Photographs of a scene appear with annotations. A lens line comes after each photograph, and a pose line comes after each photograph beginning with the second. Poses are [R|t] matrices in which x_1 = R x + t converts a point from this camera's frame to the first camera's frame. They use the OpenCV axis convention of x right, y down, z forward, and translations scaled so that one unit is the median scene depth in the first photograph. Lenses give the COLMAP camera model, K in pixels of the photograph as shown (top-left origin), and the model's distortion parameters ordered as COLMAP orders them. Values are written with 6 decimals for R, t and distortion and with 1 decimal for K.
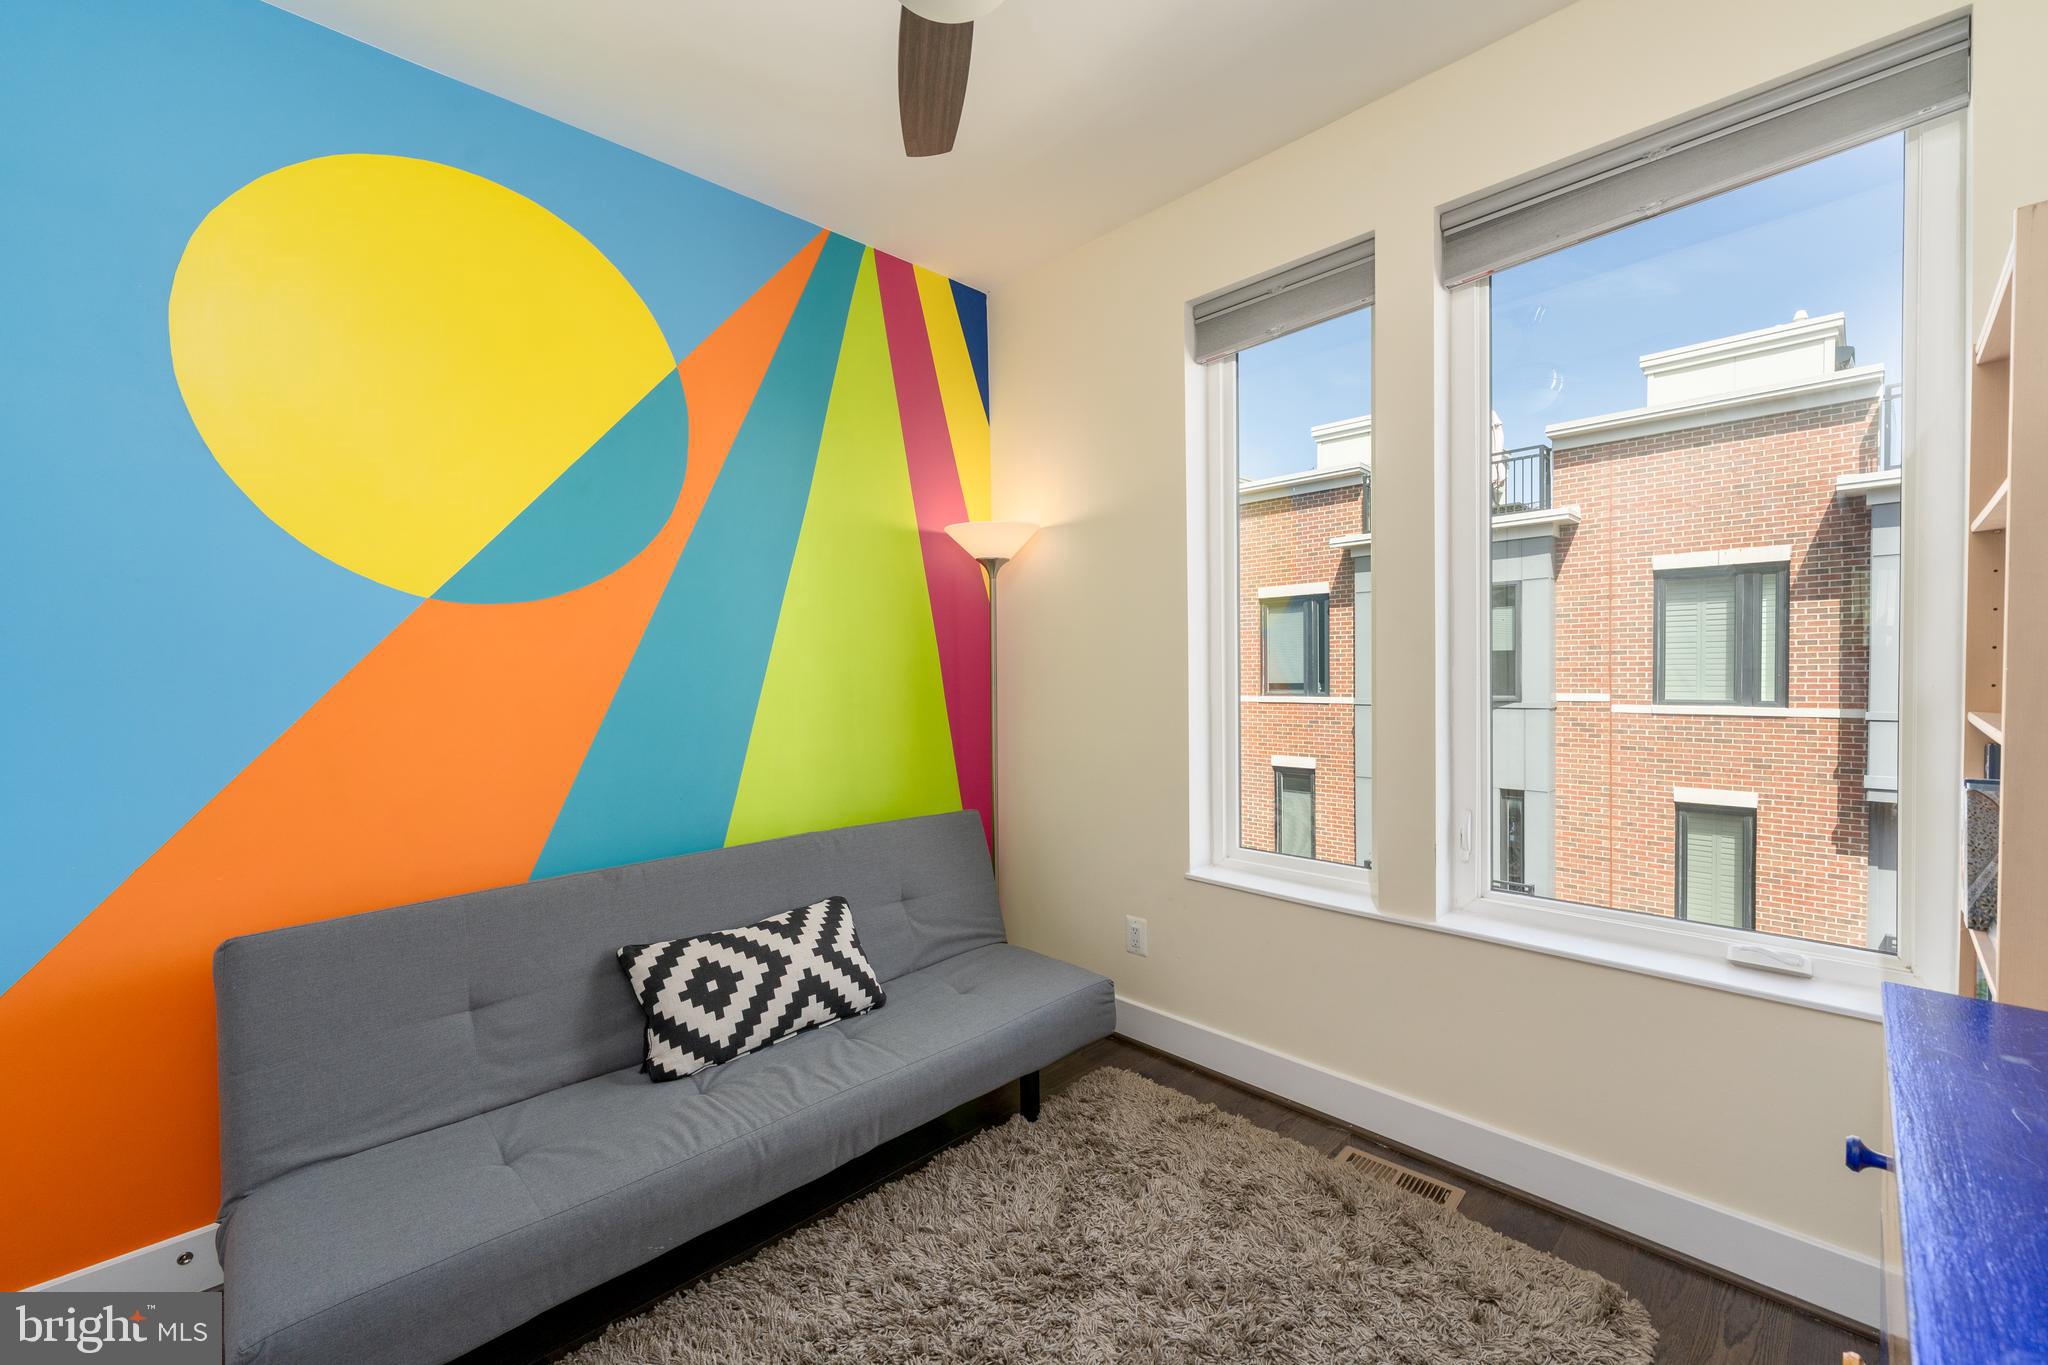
lens RADIAL K [[841.7, 0, 1001.0], [0, 841.7, 691.0], [0, 0, 1]] dist [0.001132, 0.000065]
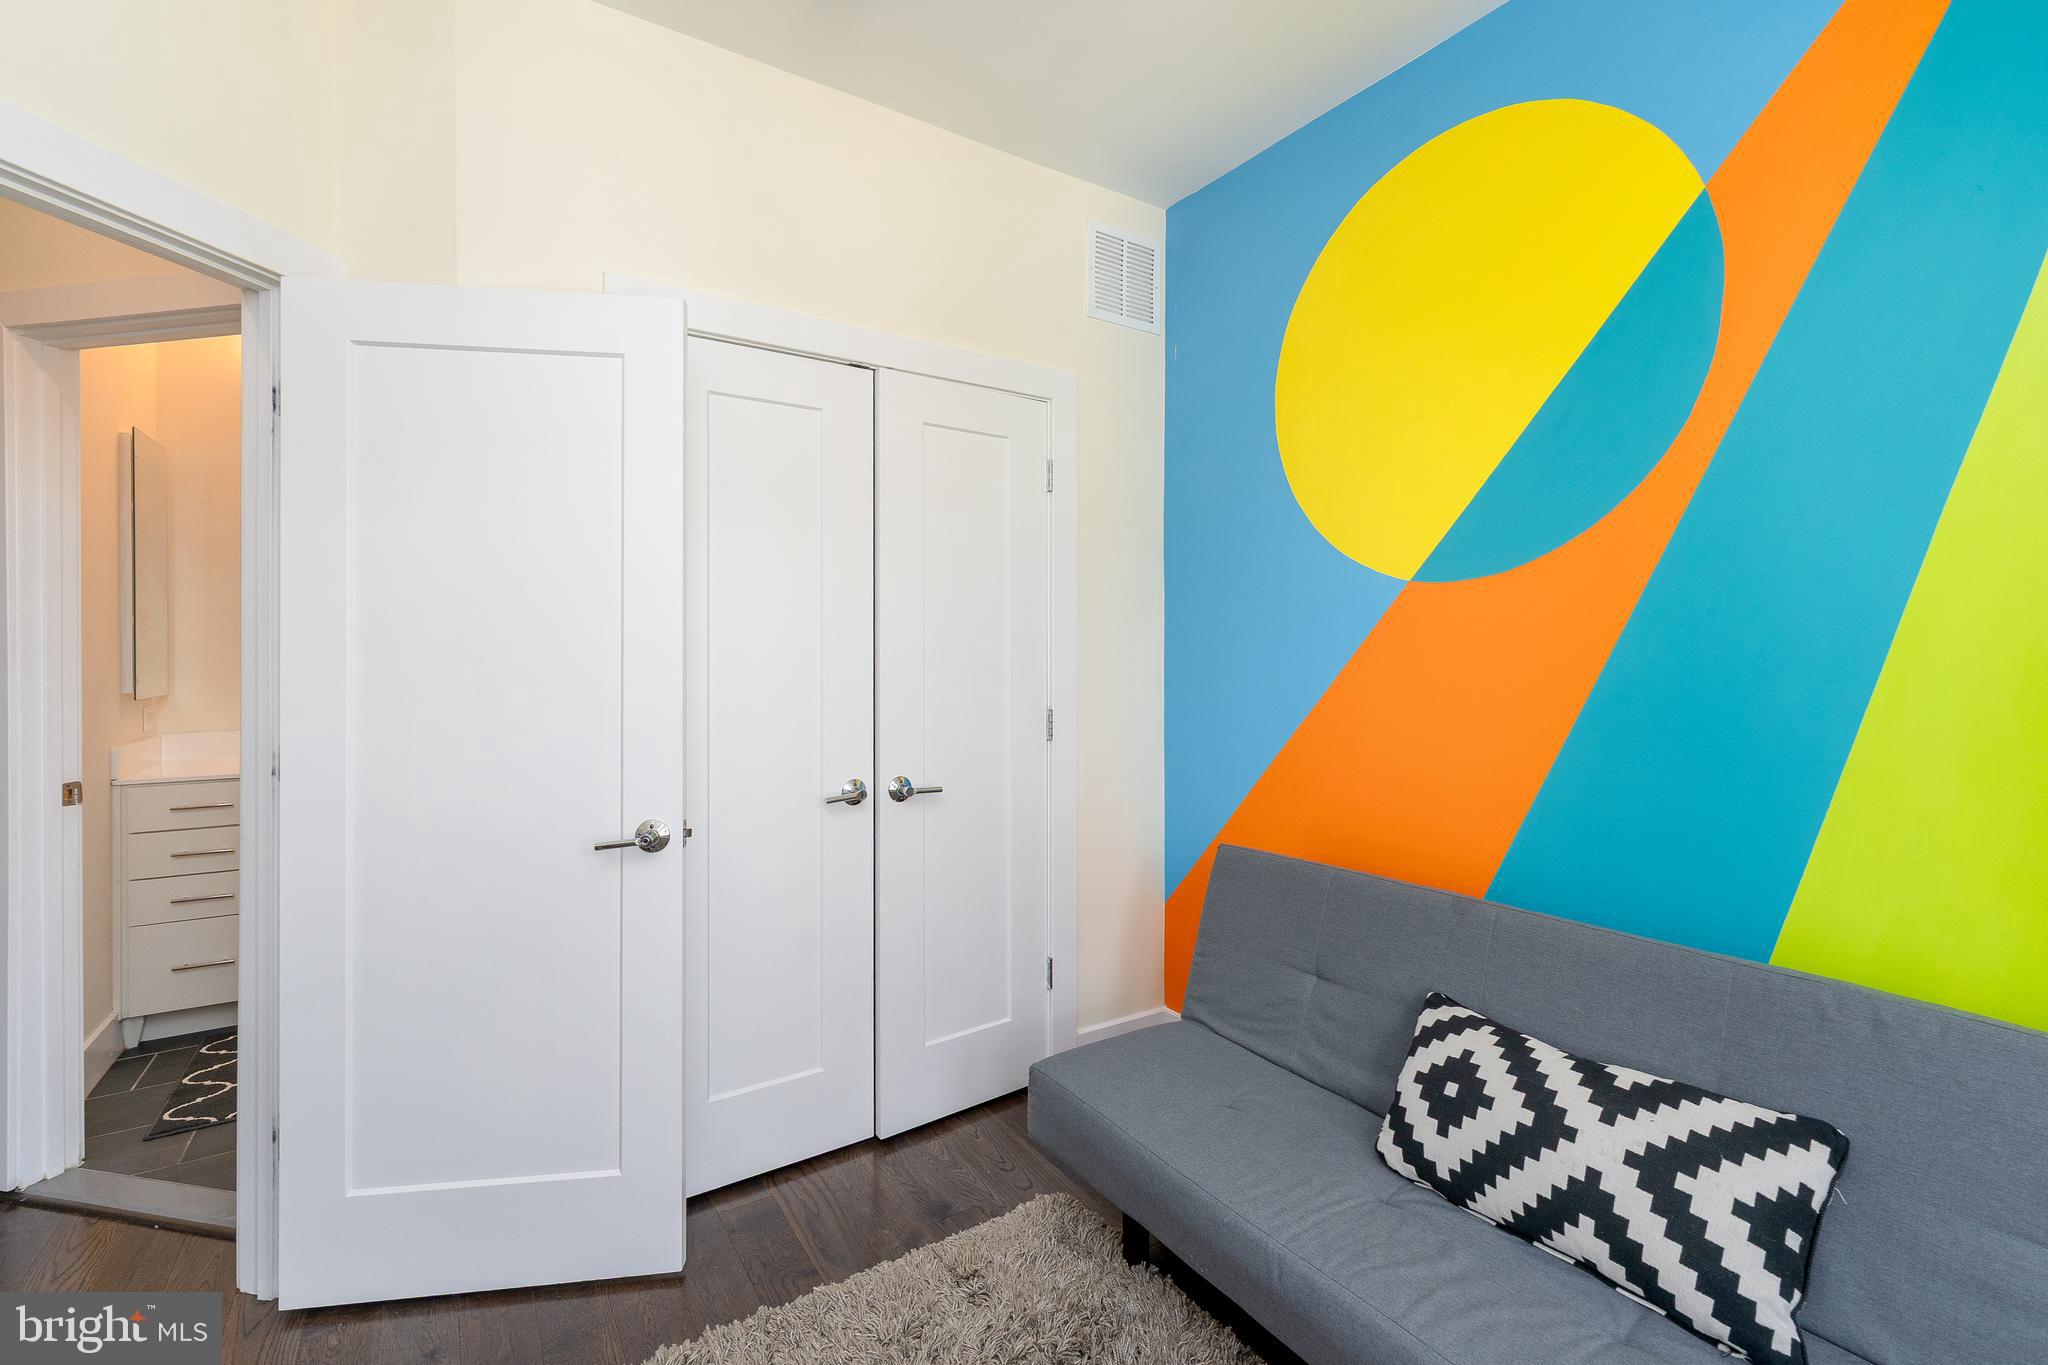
lens RADIAL K [[880.7, 0, 1021.0], [0, 880.7, 653.3], [0, 0, 1]] dist [-0.001004, -0.000107]
pose [[-0.180495, 0.015913, -0.983447, 0.457107], [-0.021762, 0.999560, 0.020167, -0.034378], [0.983335, 0.025041, -0.180069, 0.740630]]
